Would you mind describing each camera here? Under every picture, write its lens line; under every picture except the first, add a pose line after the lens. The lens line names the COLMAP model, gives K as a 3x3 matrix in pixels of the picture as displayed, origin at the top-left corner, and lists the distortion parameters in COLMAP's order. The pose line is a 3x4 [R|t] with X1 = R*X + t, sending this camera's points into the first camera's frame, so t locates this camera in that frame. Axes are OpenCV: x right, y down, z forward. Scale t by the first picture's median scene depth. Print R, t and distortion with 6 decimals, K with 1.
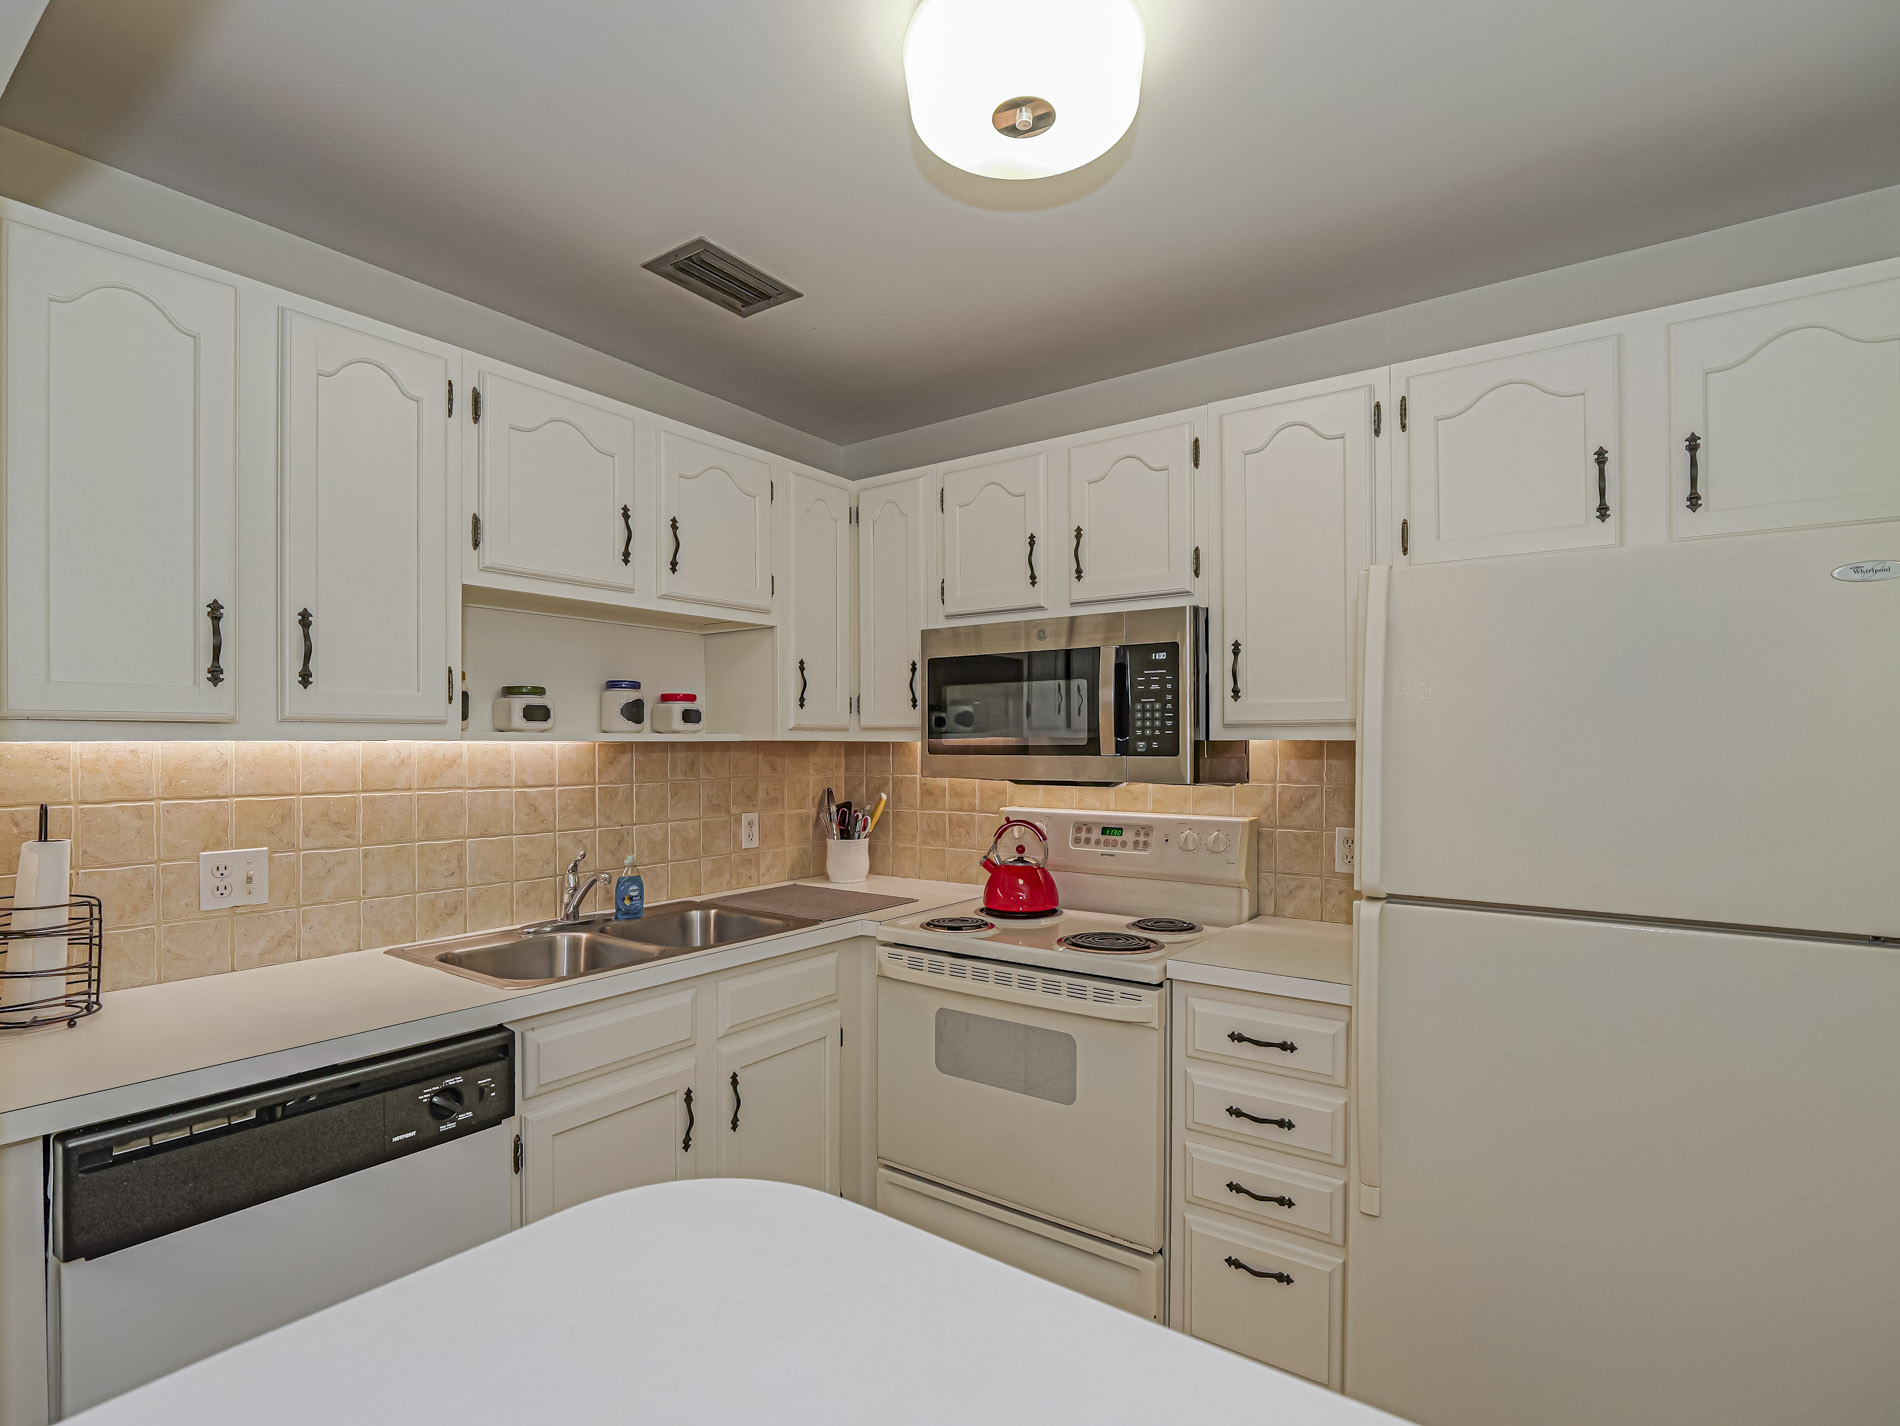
lens RADIAL K [[942.8, 0, 948.7], [0, 942.8, 723.1], [0, 0, 1]] dist [-0.008882, -0.001802]
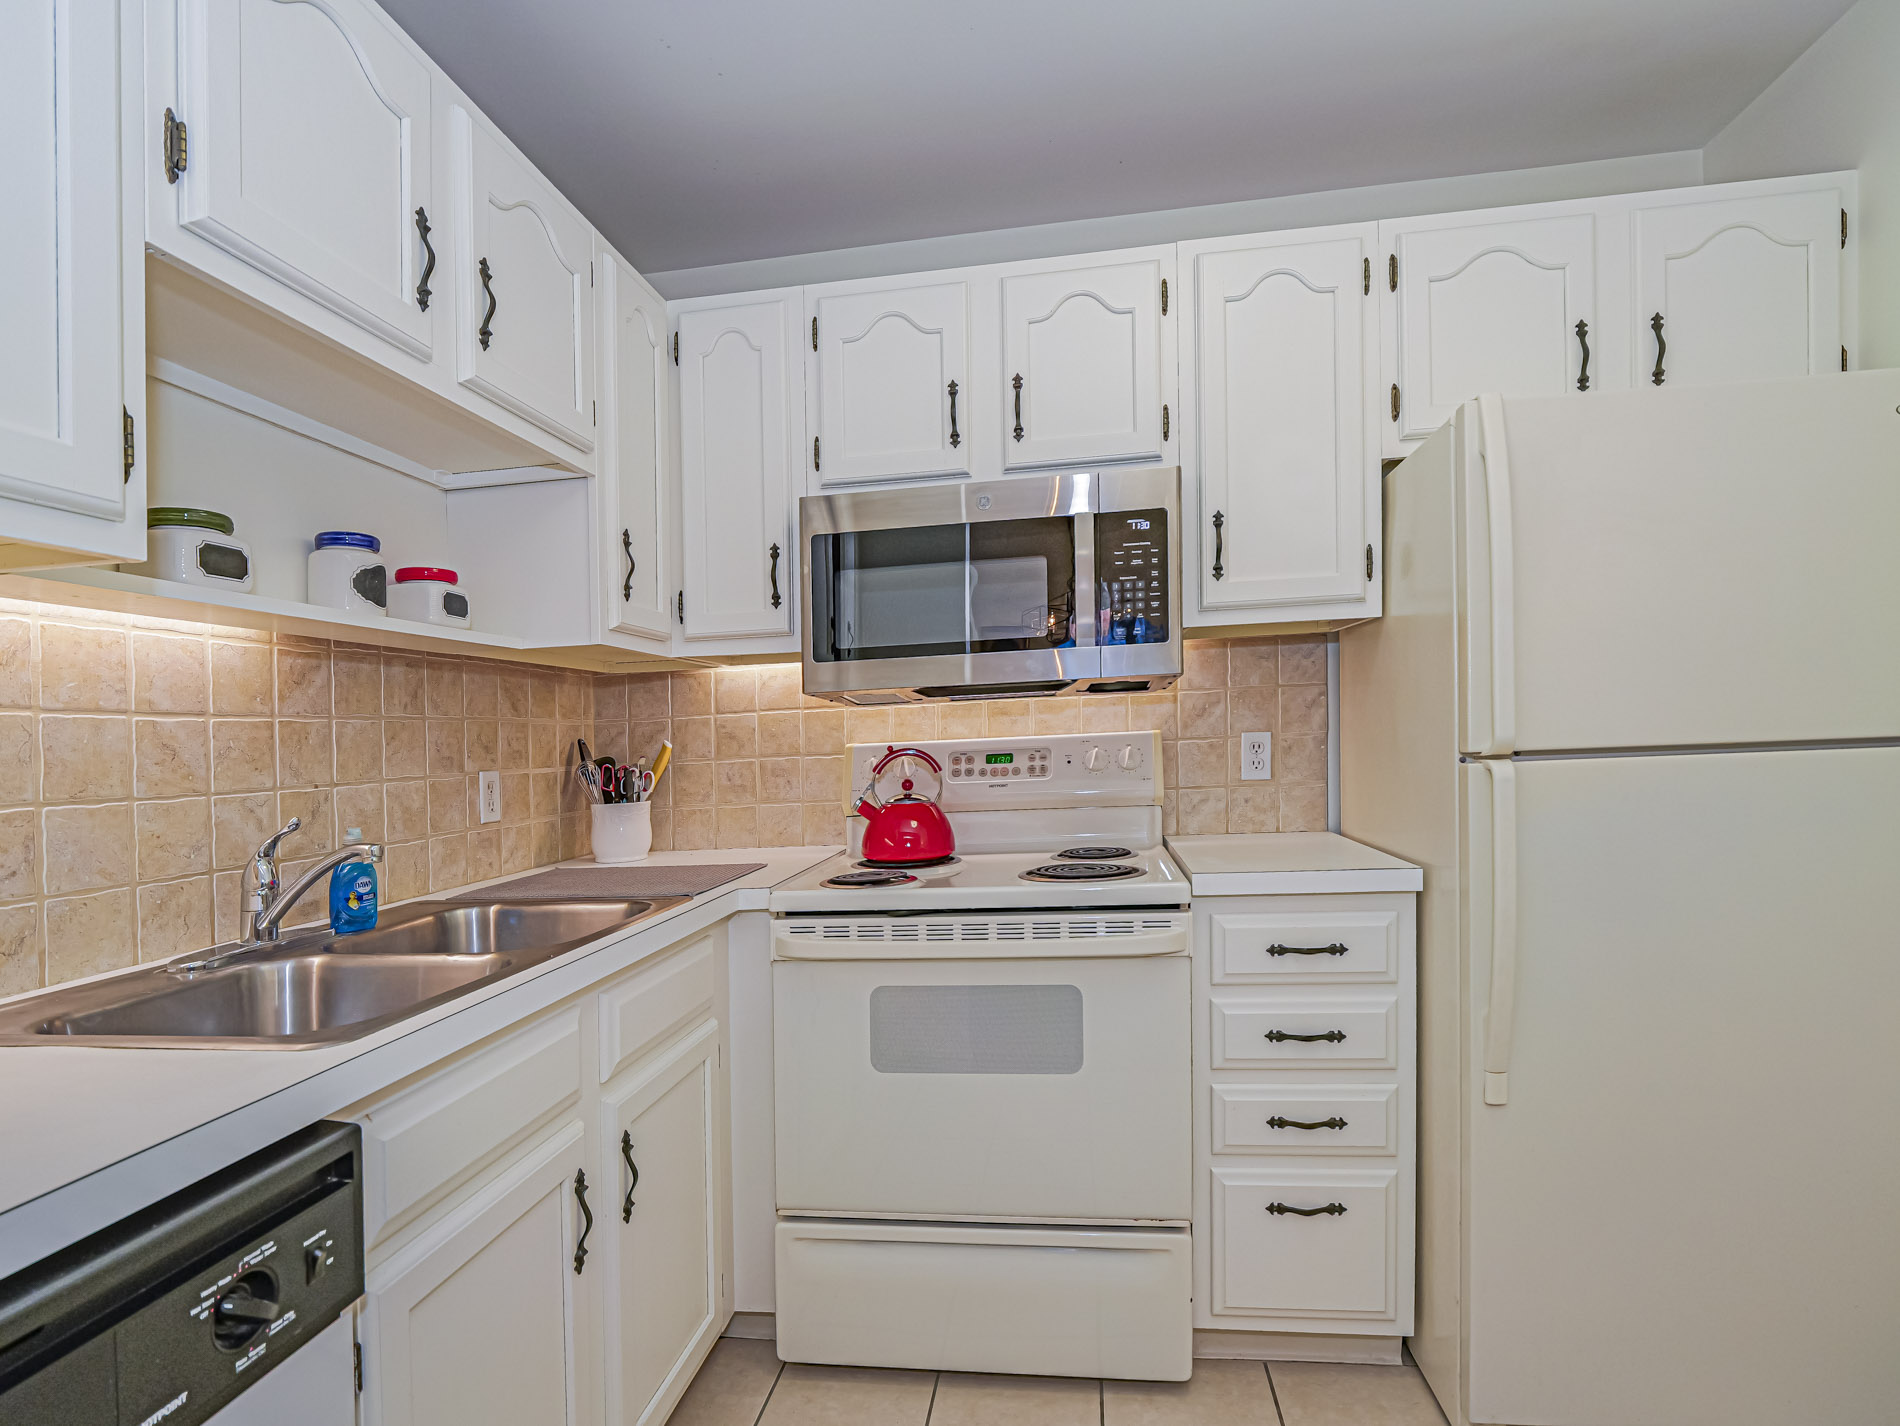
lens RADIAL K [[942.8, 0, 953.5], [0, 942.8, 719.9], [0, 0, 1]] dist [-0.008882, -0.001802]
pose [[0.882096, -0.028888, 0.470183, -0.305493], [0.033692, 0.999431, -0.001804, 0.092277], [-0.469863, 0.017433, 0.882567, 0.302628]]
